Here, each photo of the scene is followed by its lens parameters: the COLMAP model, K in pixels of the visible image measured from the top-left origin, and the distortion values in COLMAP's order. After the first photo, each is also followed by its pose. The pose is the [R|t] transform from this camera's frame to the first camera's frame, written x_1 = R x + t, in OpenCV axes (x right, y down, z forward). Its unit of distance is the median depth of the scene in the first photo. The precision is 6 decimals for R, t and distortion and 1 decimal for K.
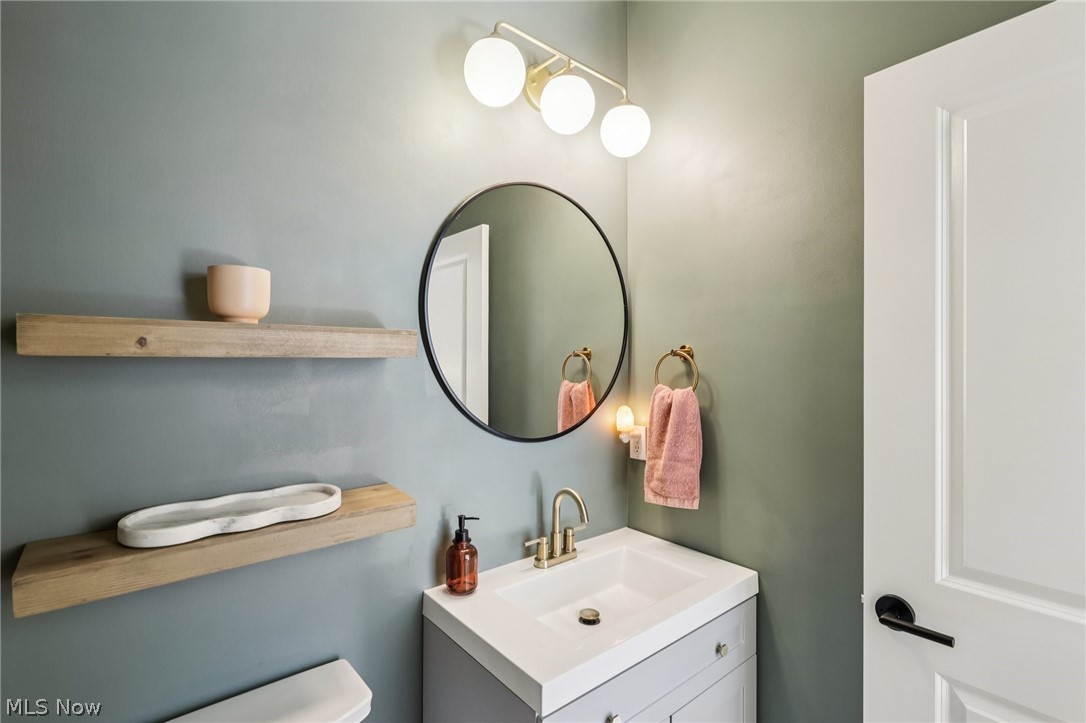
lens RADIAL K [[516.6, 0, 544.9], [0, 516.6, 359.0], [0, 0, 1]] dist [-0.005110, 0.000165]
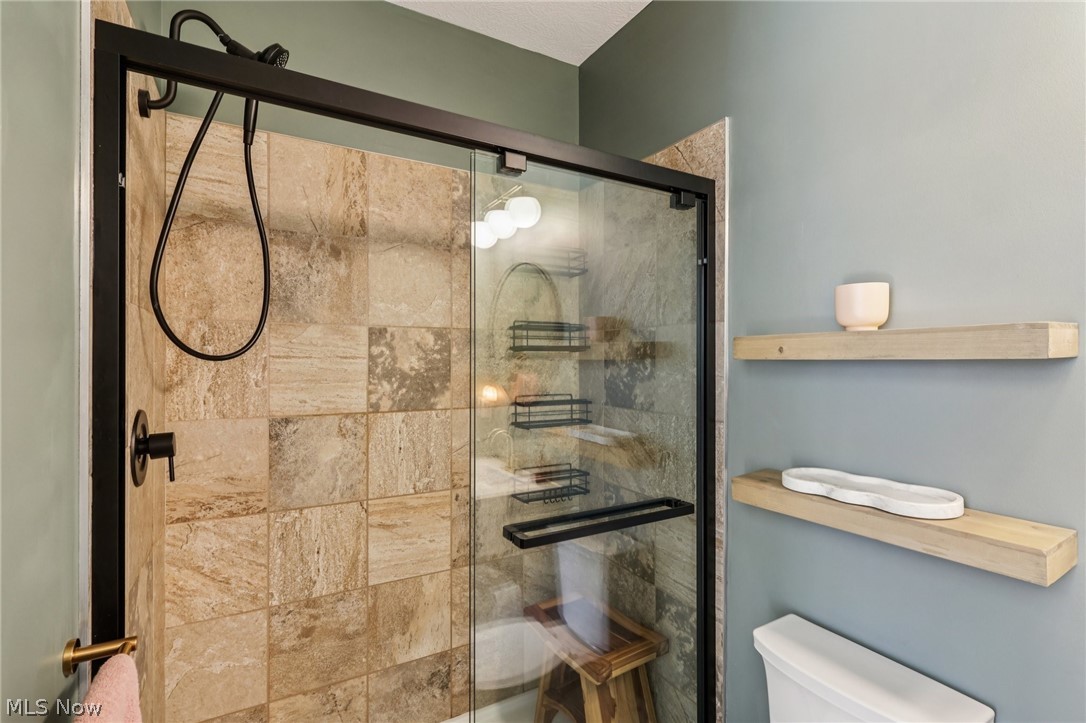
lens RADIAL K [[516.6, 0, 544.5], [0, 516.6, 361.4], [0, 0, 1]] dist [-0.005110, 0.000165]
pose [[-0.171139, -0.003972, -0.985239, 0.769223], [-0.005209, 0.999982, -0.003127, 0.008753], [0.985233, 0.004597, -0.171156, 0.529075]]
